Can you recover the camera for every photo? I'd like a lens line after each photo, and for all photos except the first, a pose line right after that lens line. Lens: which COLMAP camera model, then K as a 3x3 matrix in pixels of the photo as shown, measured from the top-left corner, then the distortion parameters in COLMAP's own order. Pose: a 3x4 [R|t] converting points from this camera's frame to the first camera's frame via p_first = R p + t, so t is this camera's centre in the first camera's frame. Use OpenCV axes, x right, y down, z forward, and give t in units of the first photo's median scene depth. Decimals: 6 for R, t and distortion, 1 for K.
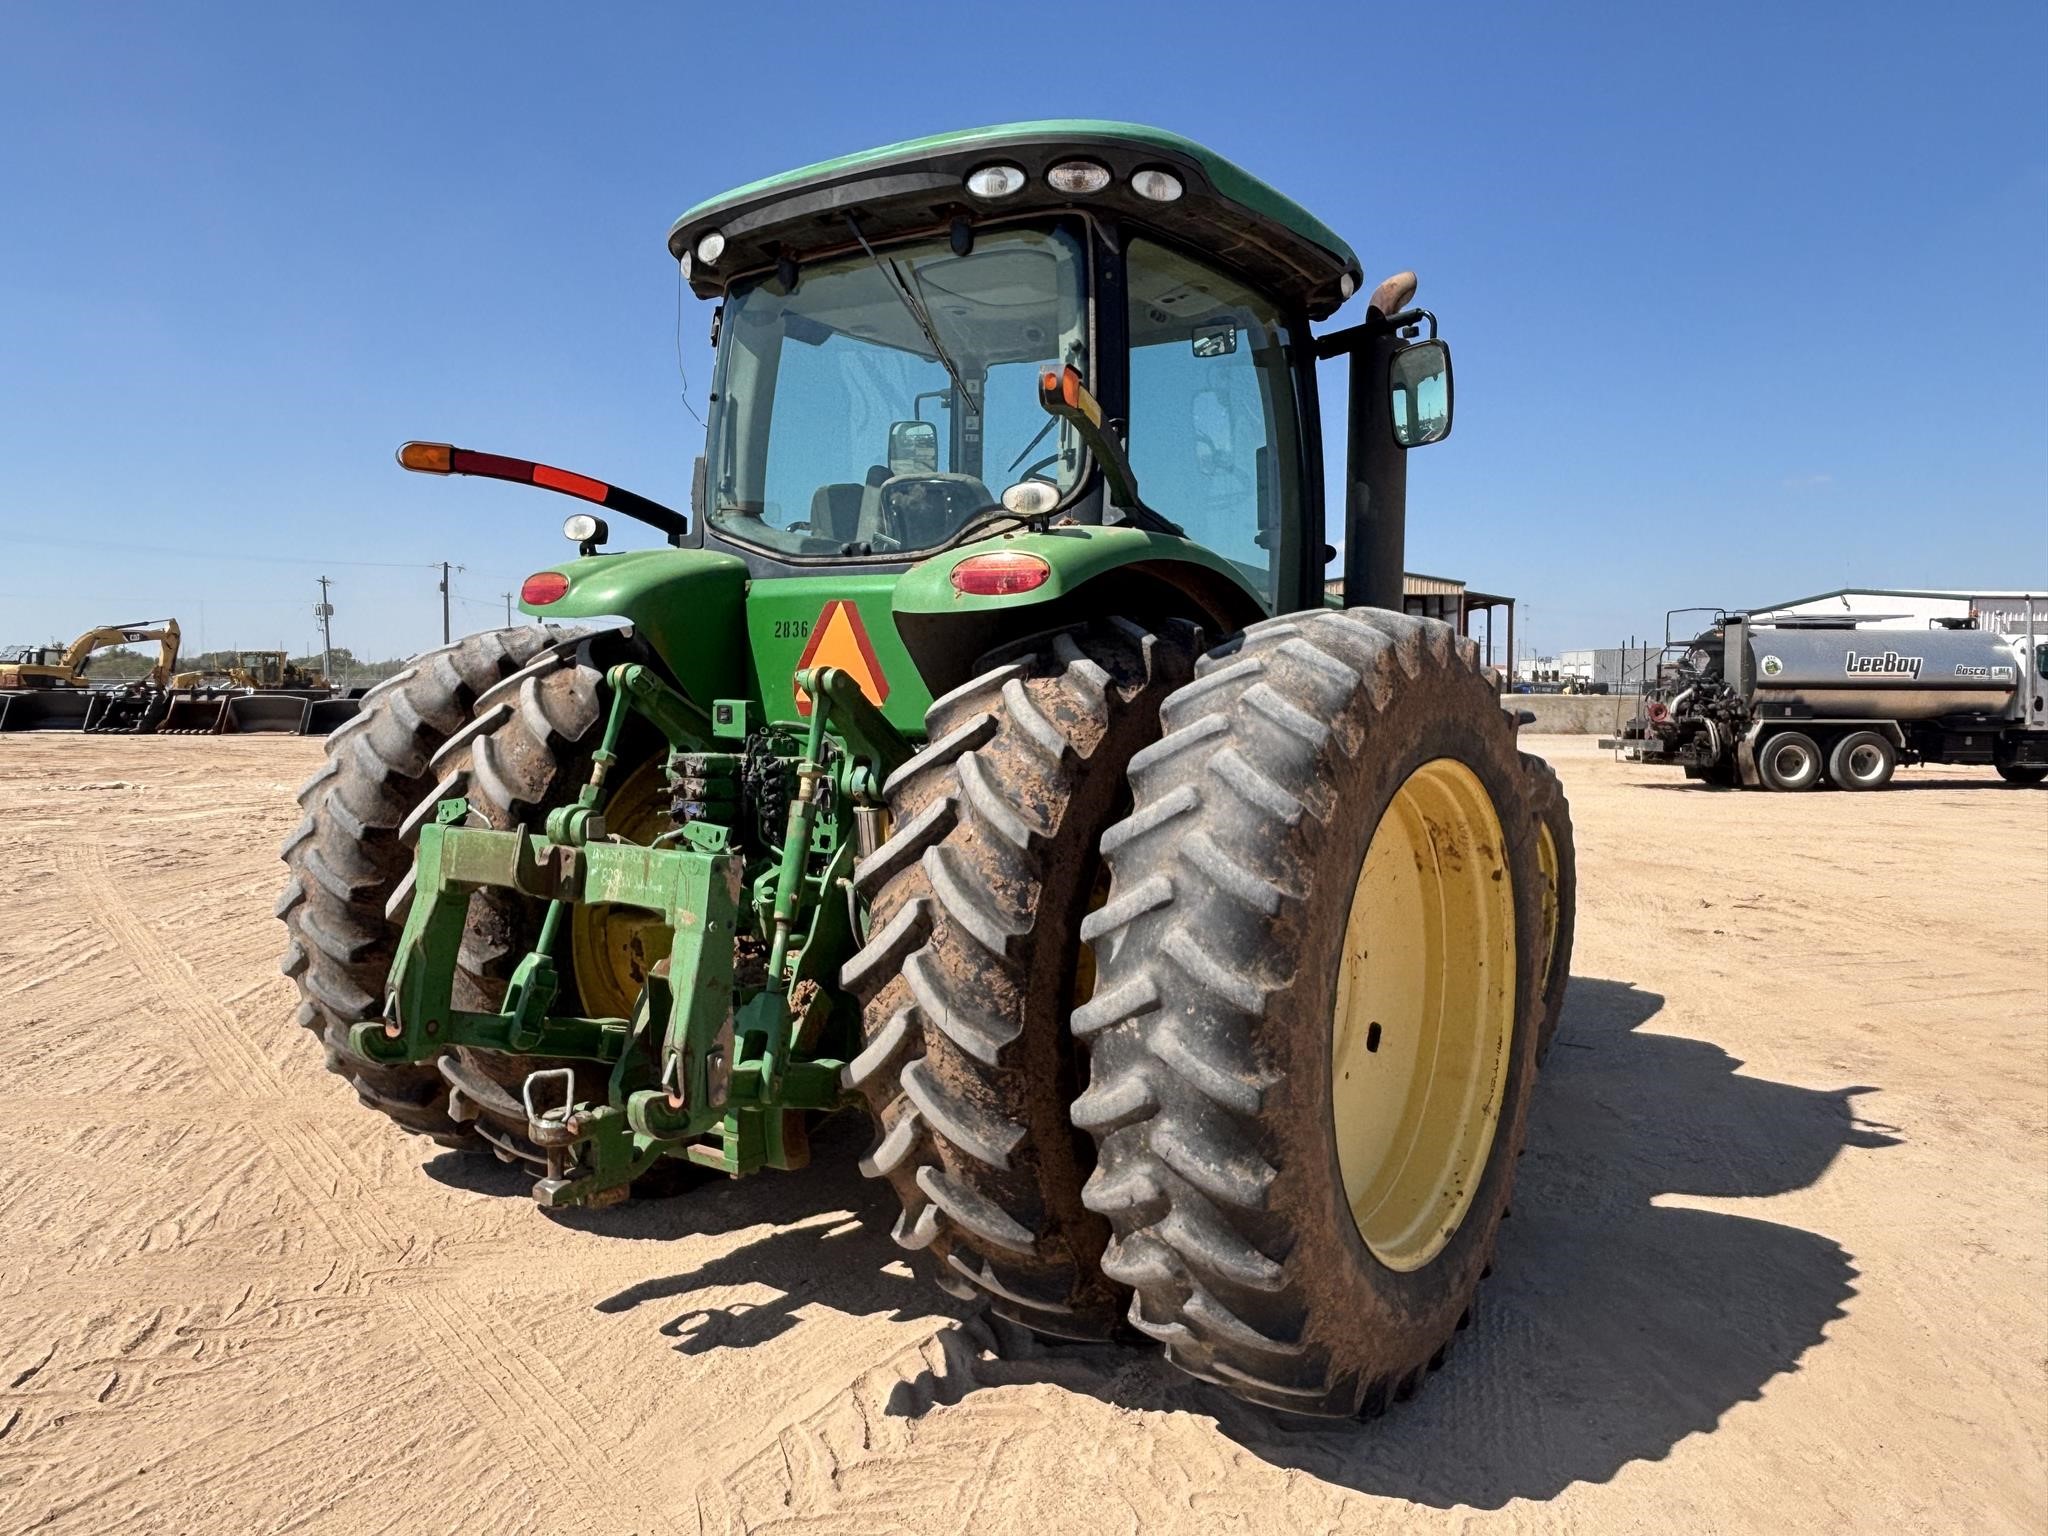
lens RADIAL K [[1517.3, 0, 1024.0], [0, 1517.3, 768.0], [0, 0, 1]] dist [0.067576, -0.118848]
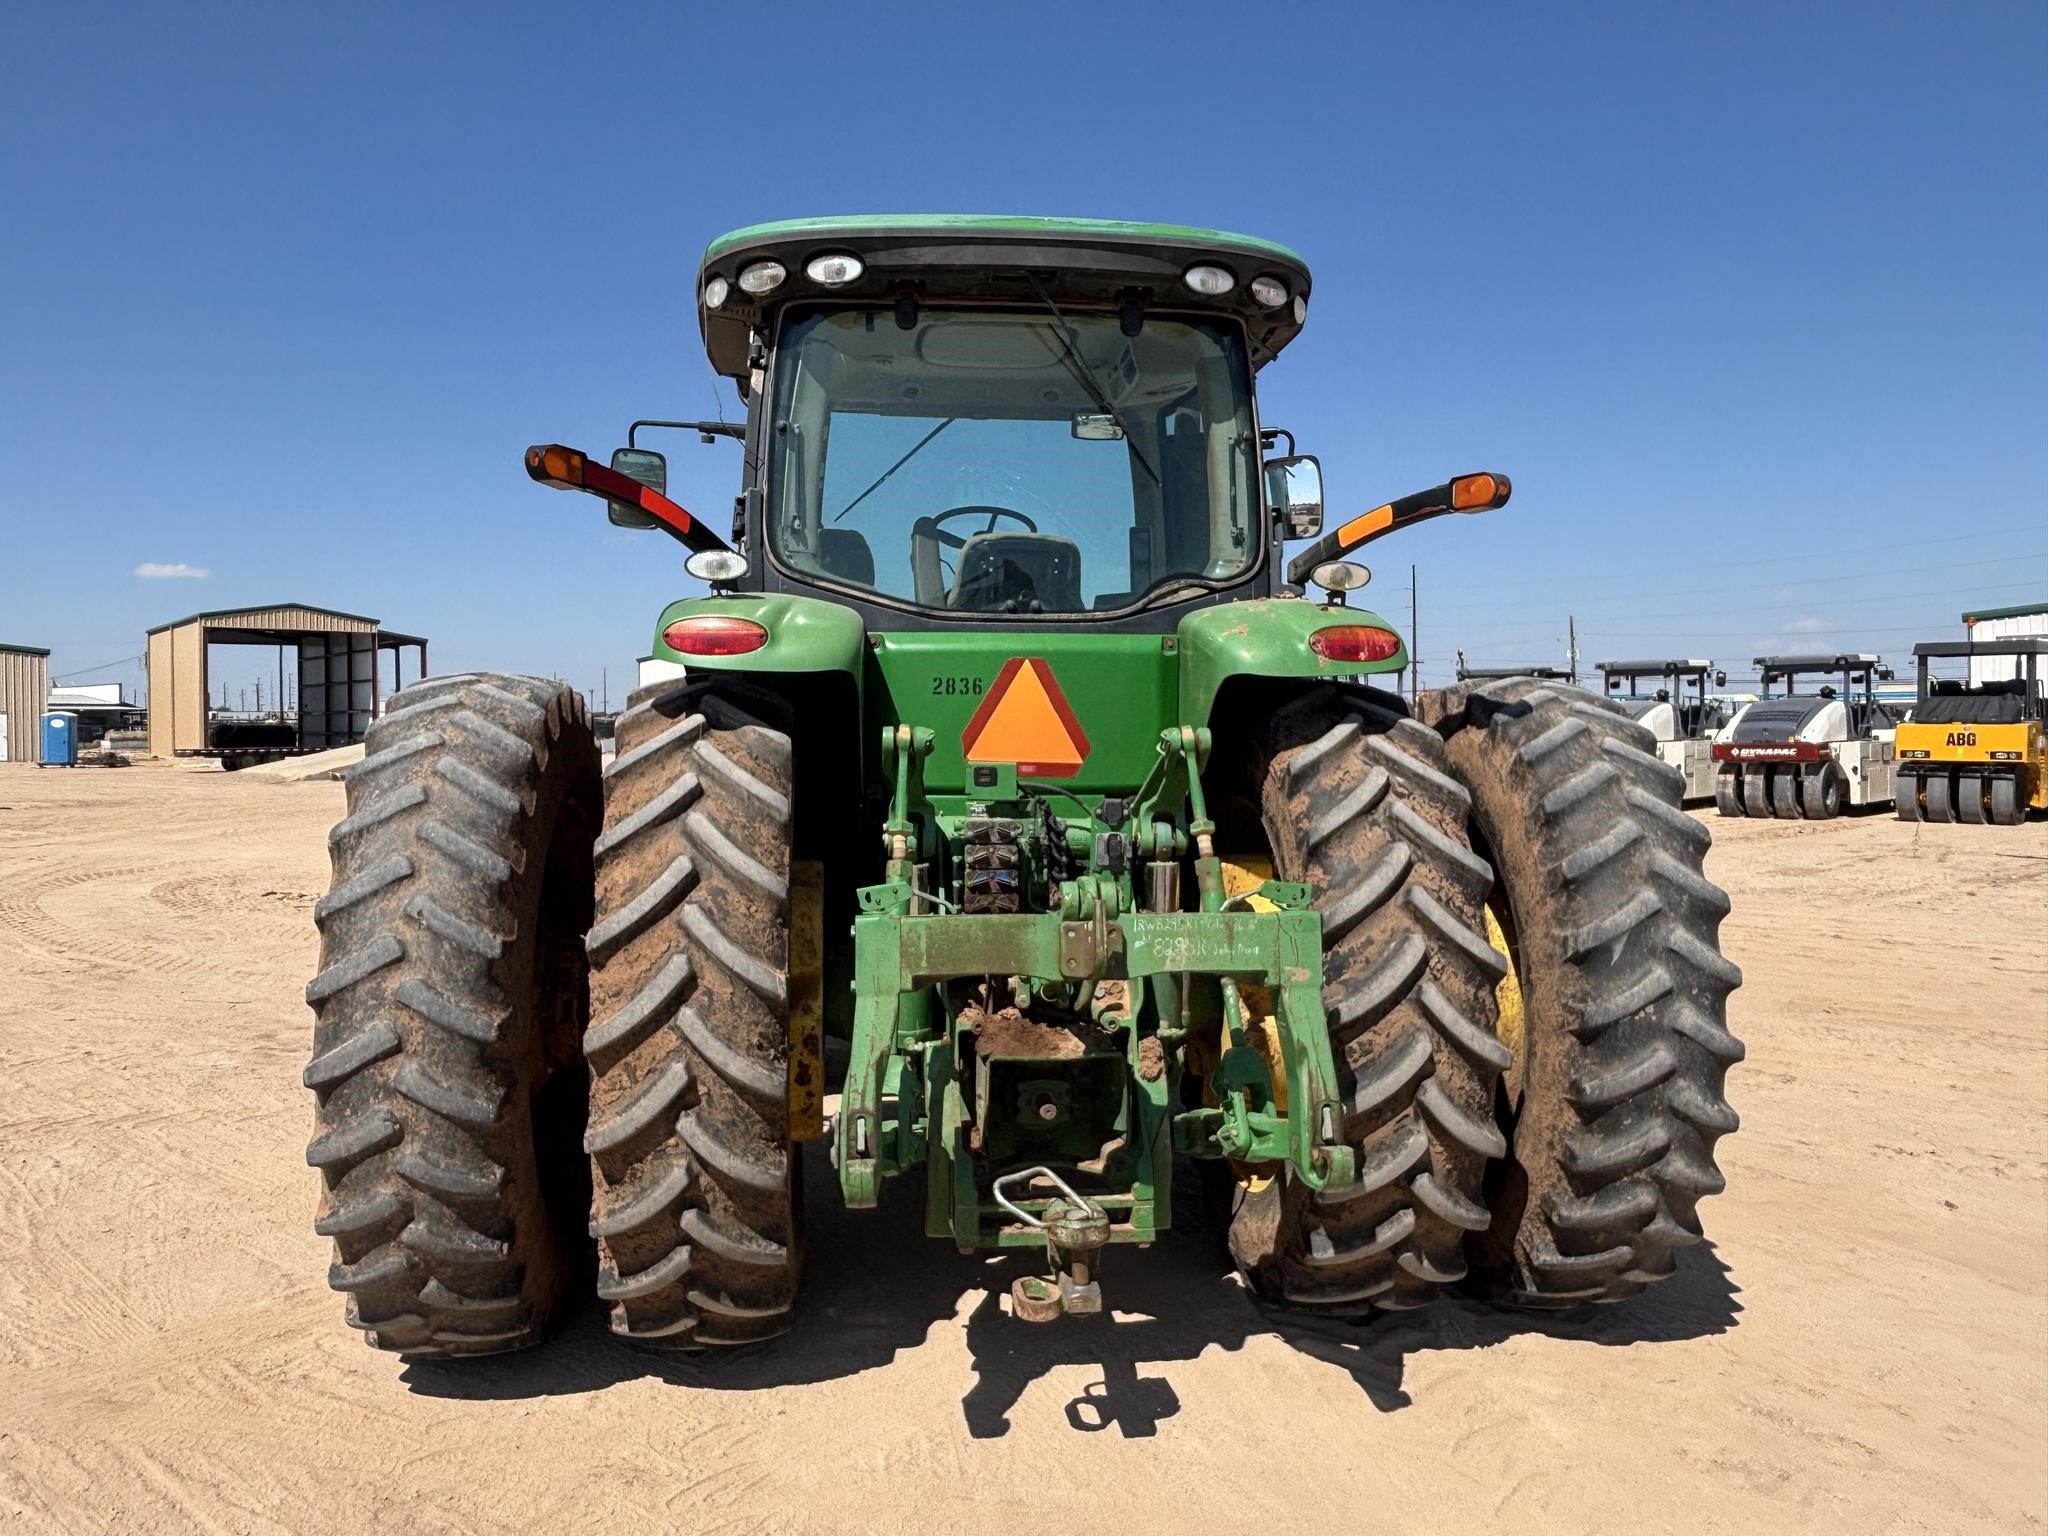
lens RADIAL K [[1517.3, 0, 1024.0], [0, 1517.3, 768.0], [0, 0, 1]] dist [0.067576, -0.118848]
pose [[0.734757, -0.027529, 0.677772, -0.843071], [0.045510, 0.998925, -0.008762, -0.032290], [-0.676802, 0.037283, 0.735220, 0.295983]]
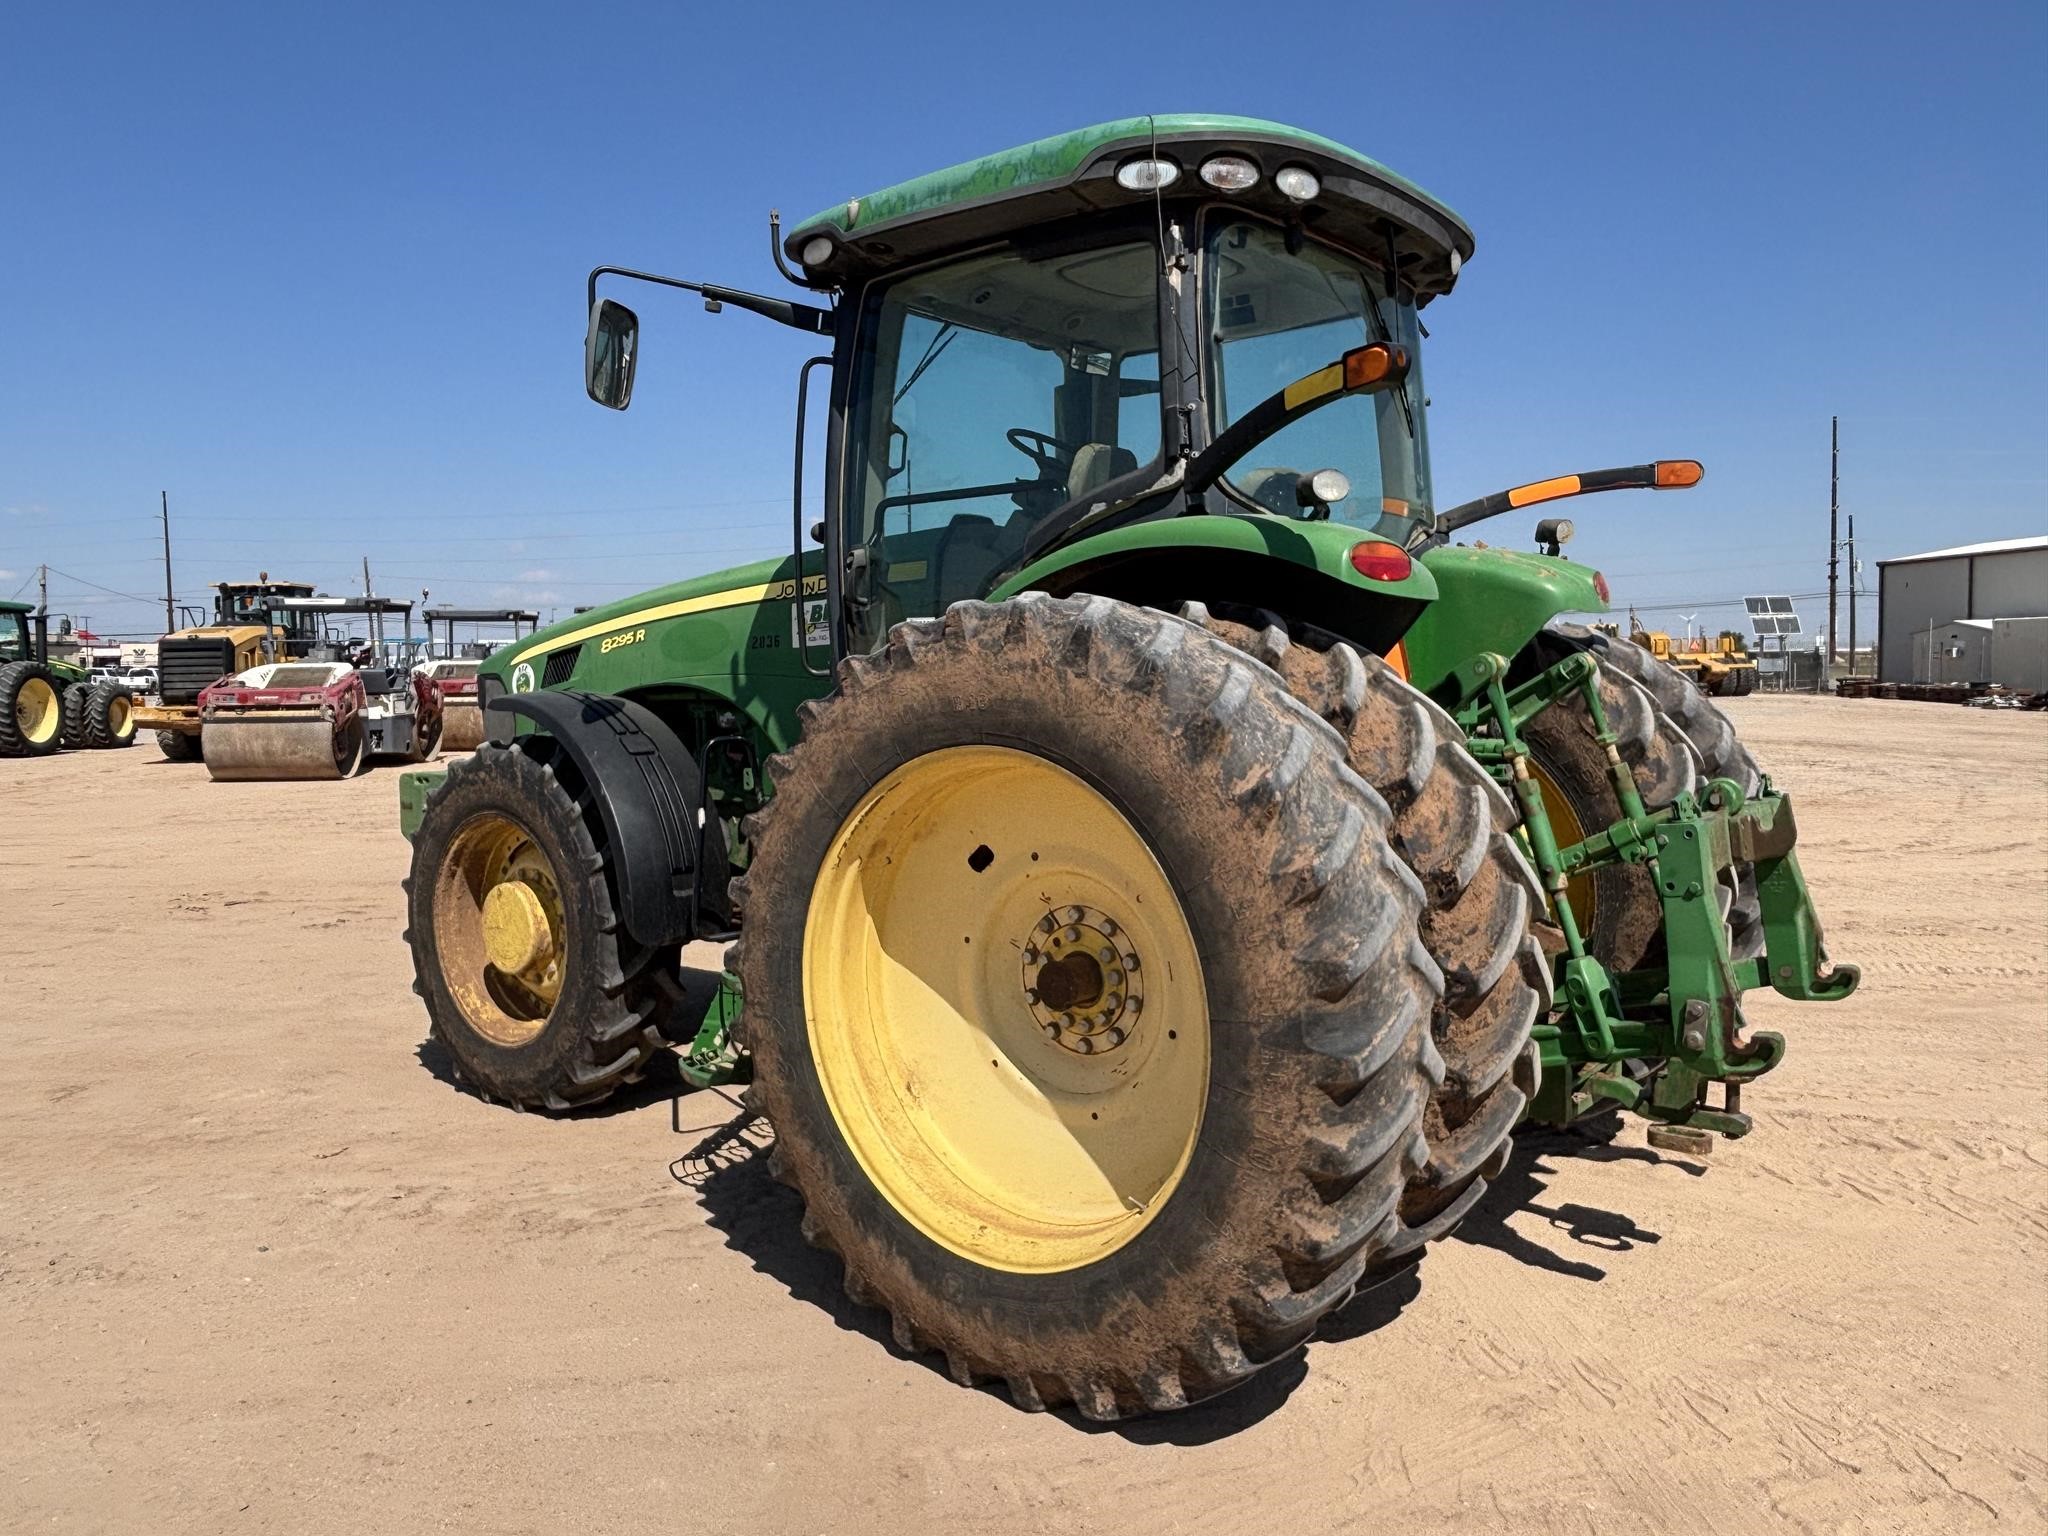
lens RADIAL K [[1517.3, 0, 1024.0], [0, 1517.3, 768.0], [0, 0, 1]] dist [0.067576, -0.118848]
pose [[0.029825, -0.076390, 0.996632, -1.278400], [0.068507, 0.994887, 0.074206, -0.092194], [-0.997205, 0.066063, 0.034906, 1.338039]]
